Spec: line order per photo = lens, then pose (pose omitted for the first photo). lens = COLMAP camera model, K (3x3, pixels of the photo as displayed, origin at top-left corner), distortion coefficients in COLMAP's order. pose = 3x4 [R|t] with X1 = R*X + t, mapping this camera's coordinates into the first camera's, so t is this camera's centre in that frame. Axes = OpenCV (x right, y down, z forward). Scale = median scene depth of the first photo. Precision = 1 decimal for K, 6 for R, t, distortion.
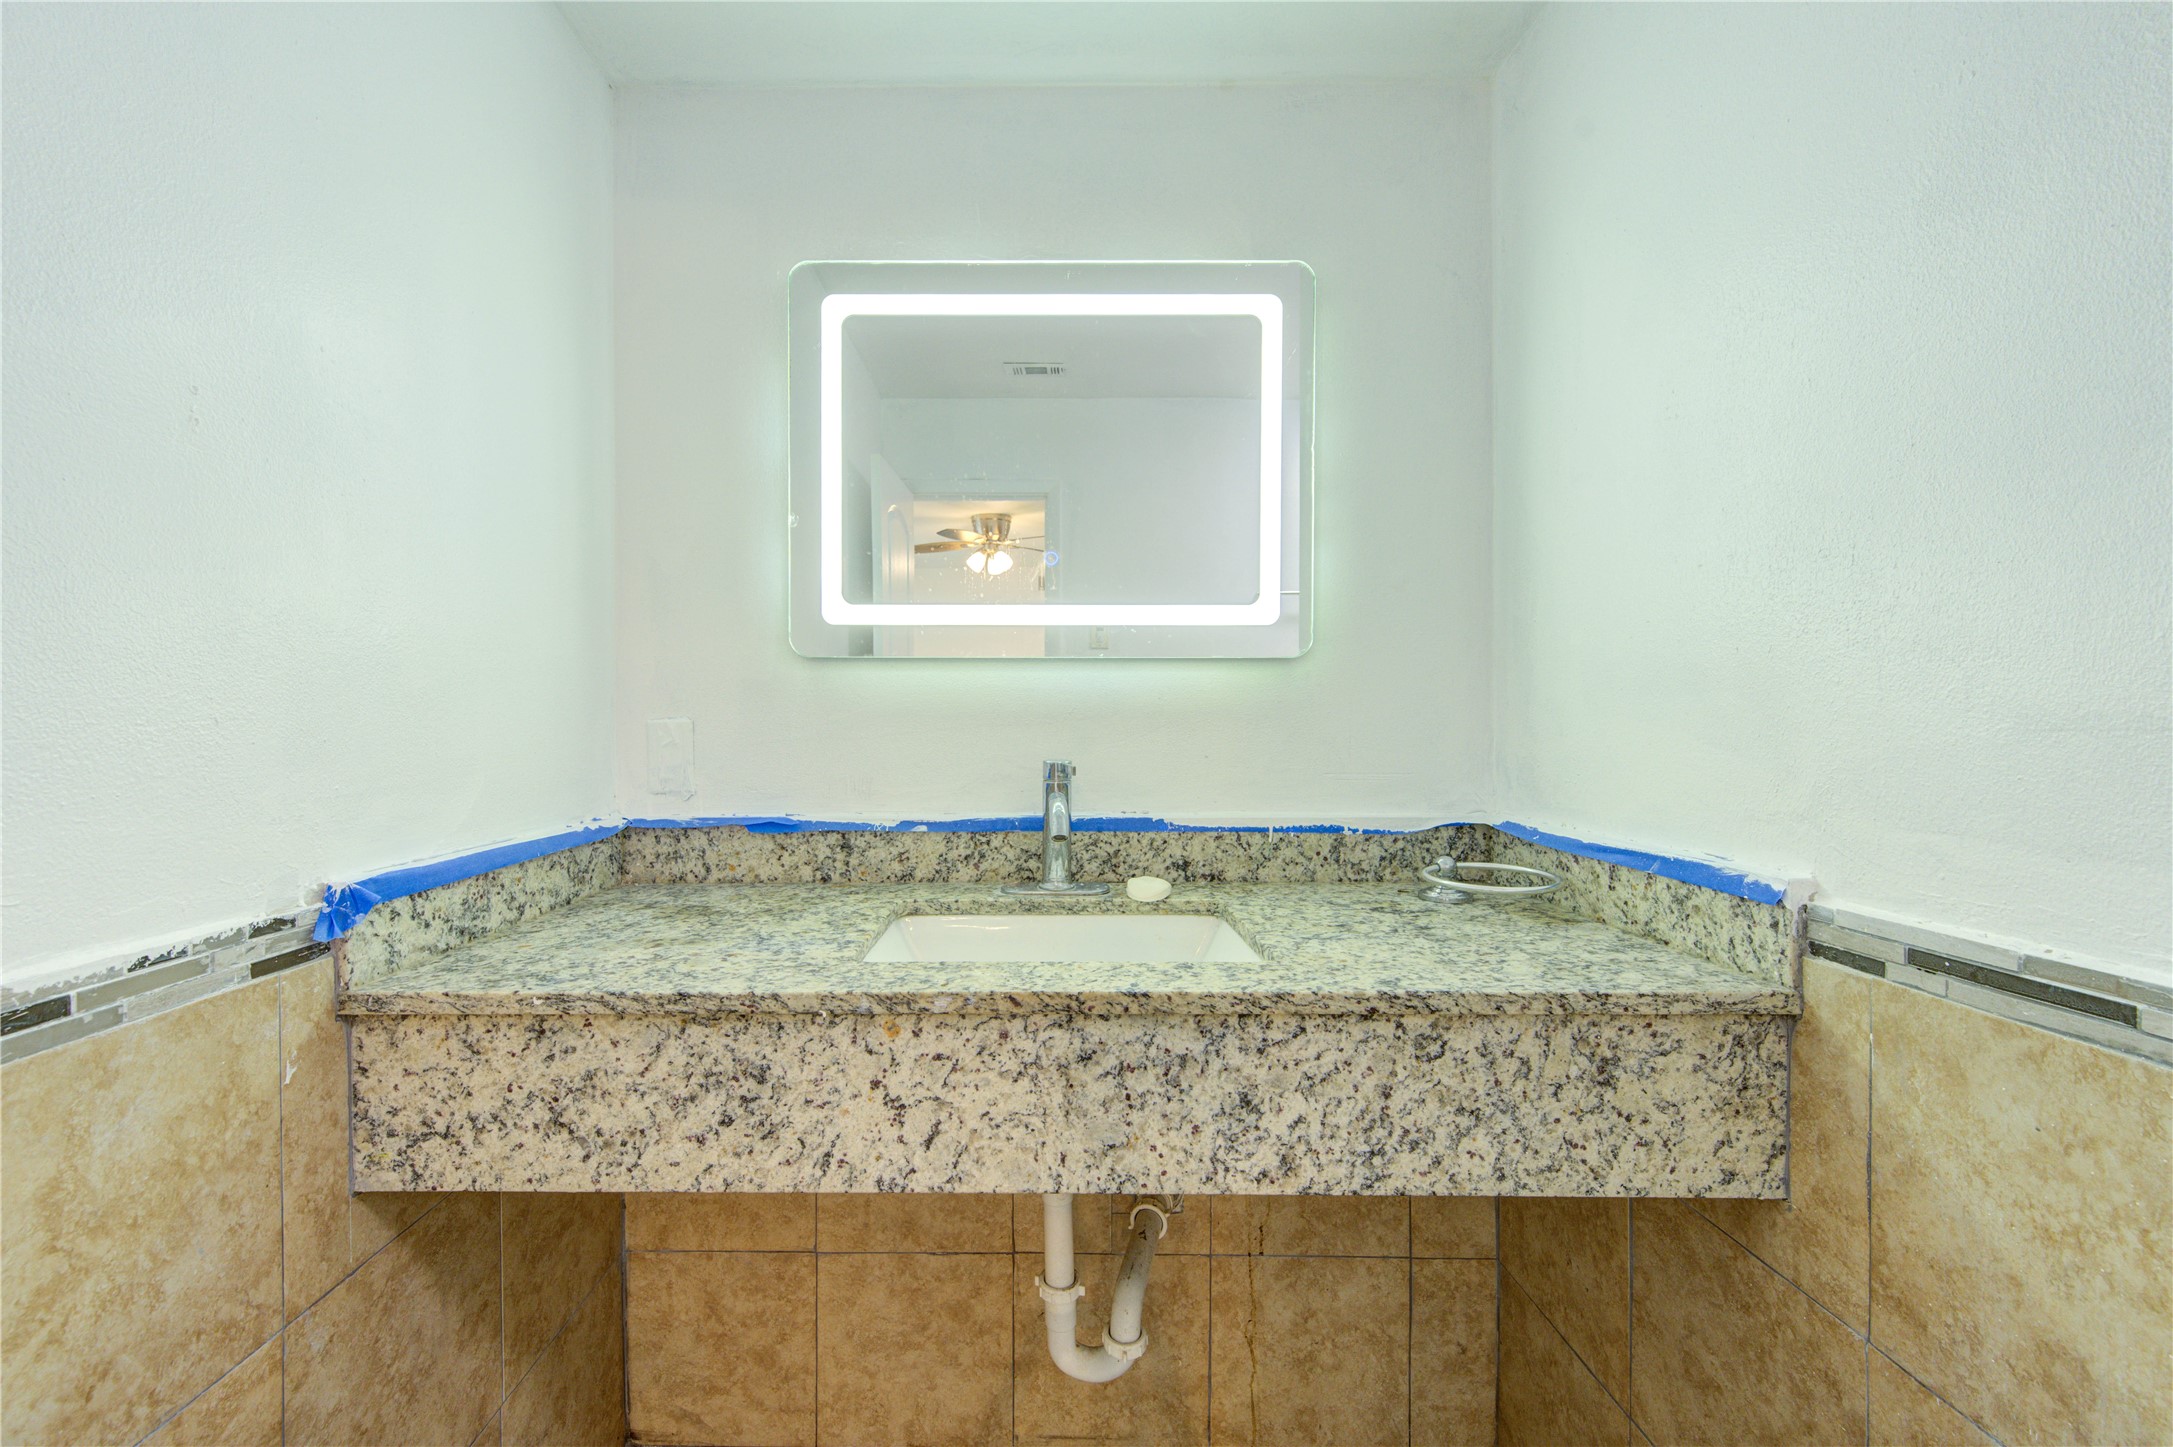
lens RADIAL K [[846.3, 0, 1072.1], [0, 846.3, 729.1], [0, 0, 1]] dist [0.002487, -0.000938]
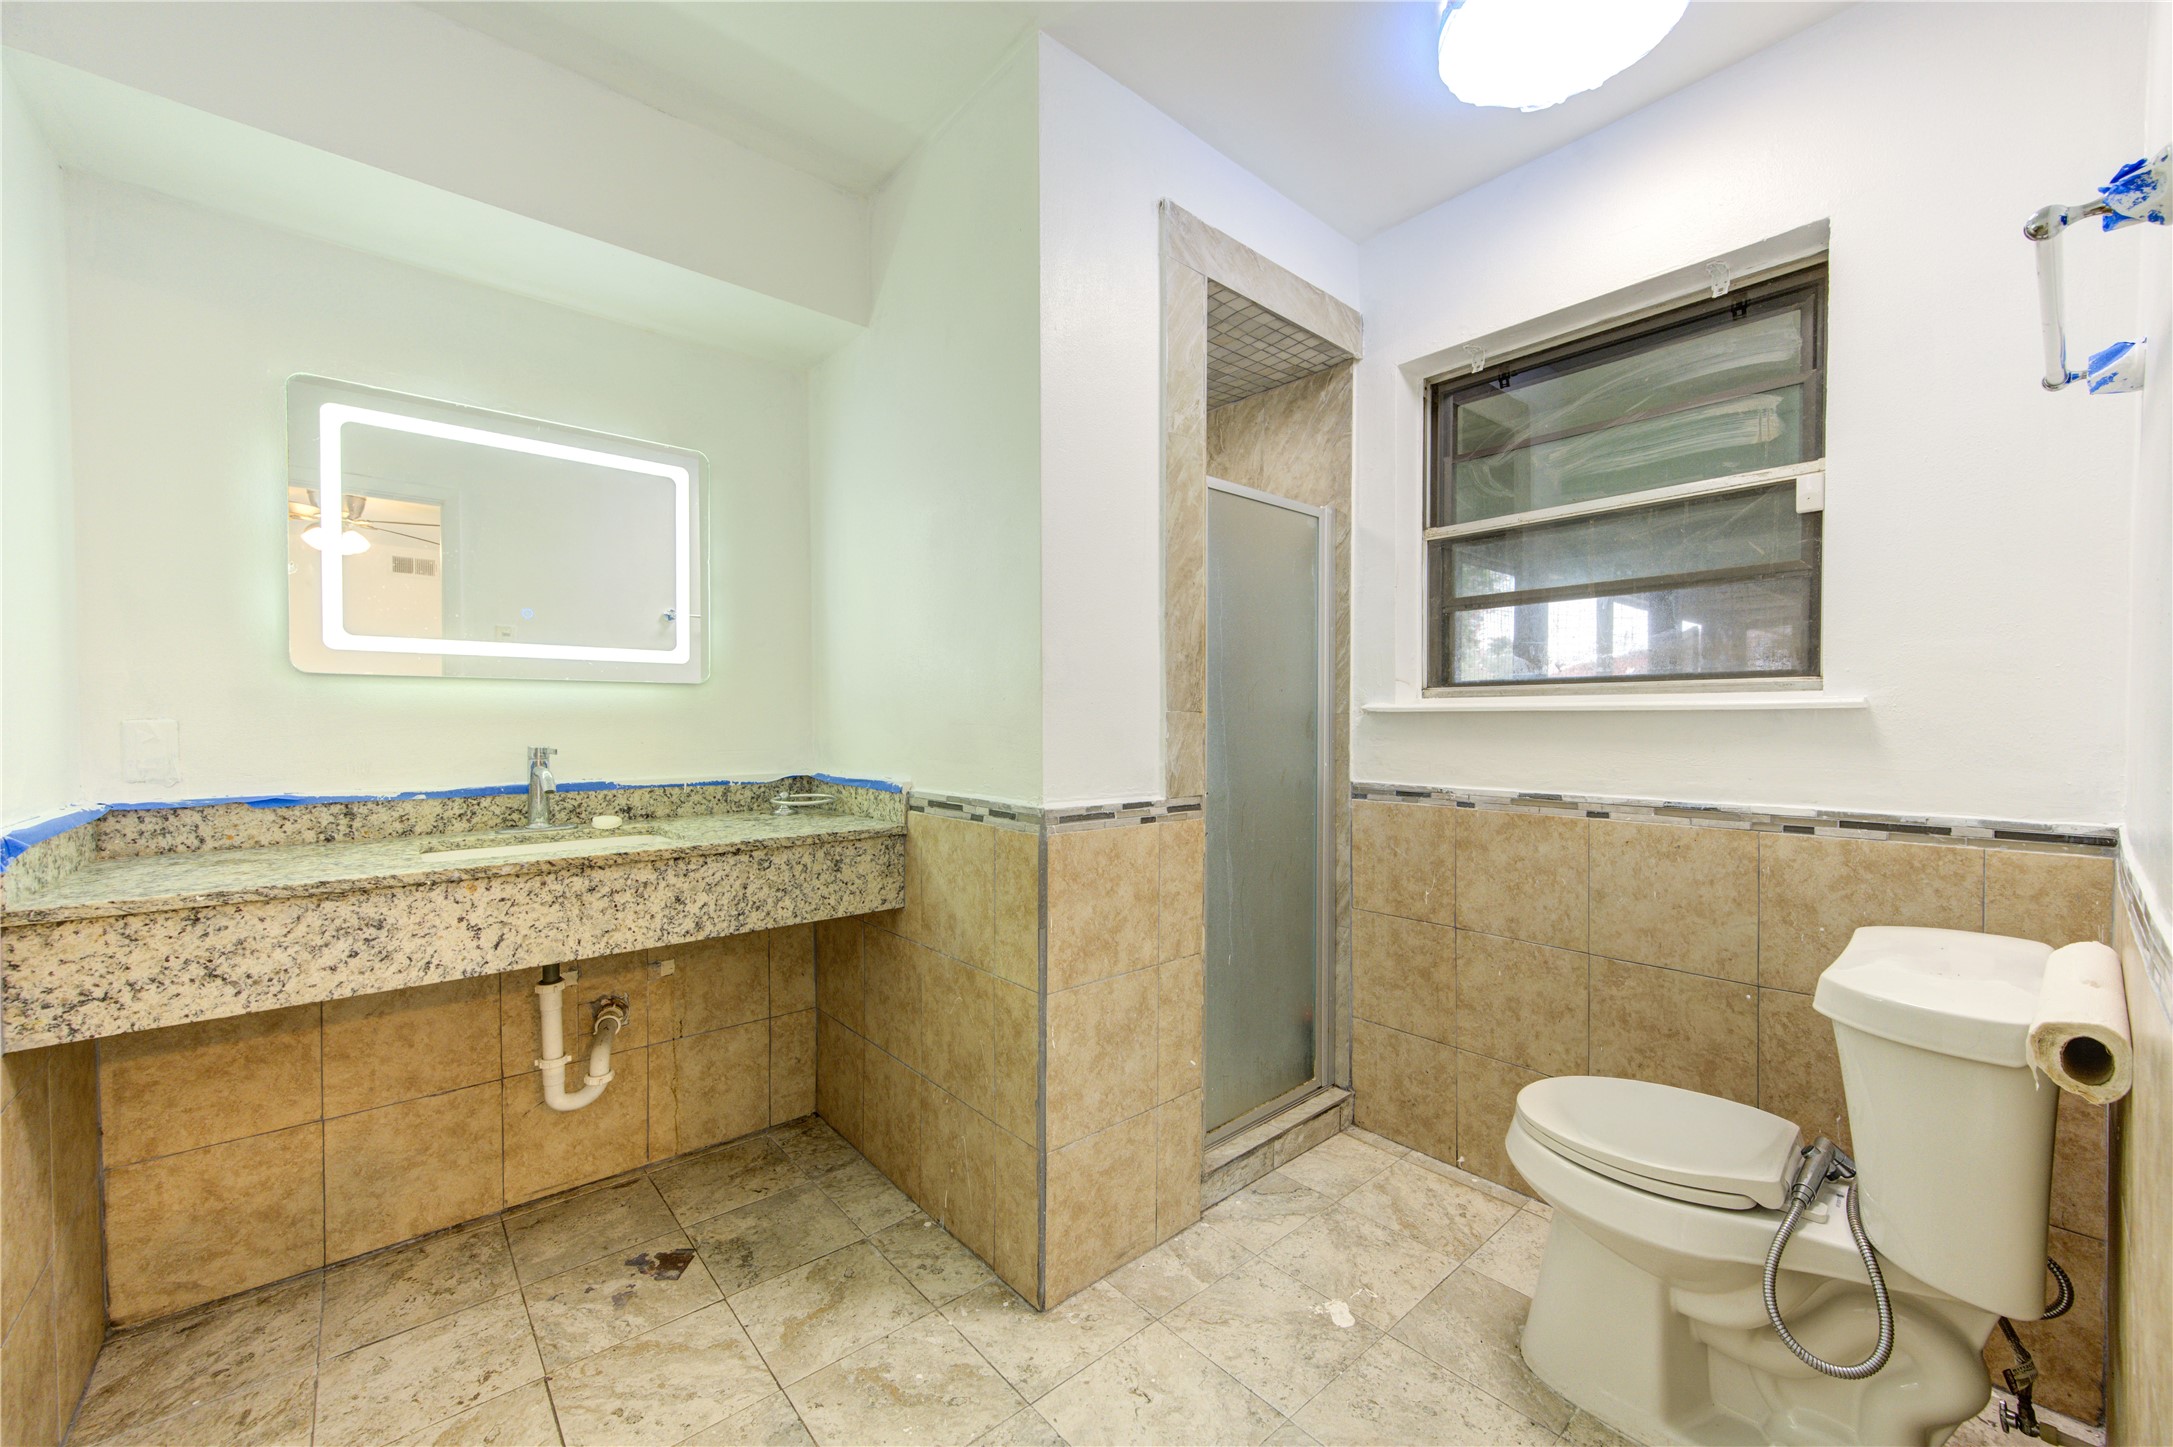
lens RADIAL K [[846.3, 0, 1075.0], [0, 846.3, 730.4], [0, 0, 1]] dist [0.002487, -0.000938]
pose [[0.778327, -0.009131, 0.627793, -0.304507], [0.005829, 0.999956, 0.007317, 0.003364], [-0.627832, -0.002035, 0.778346, -1.115678]]
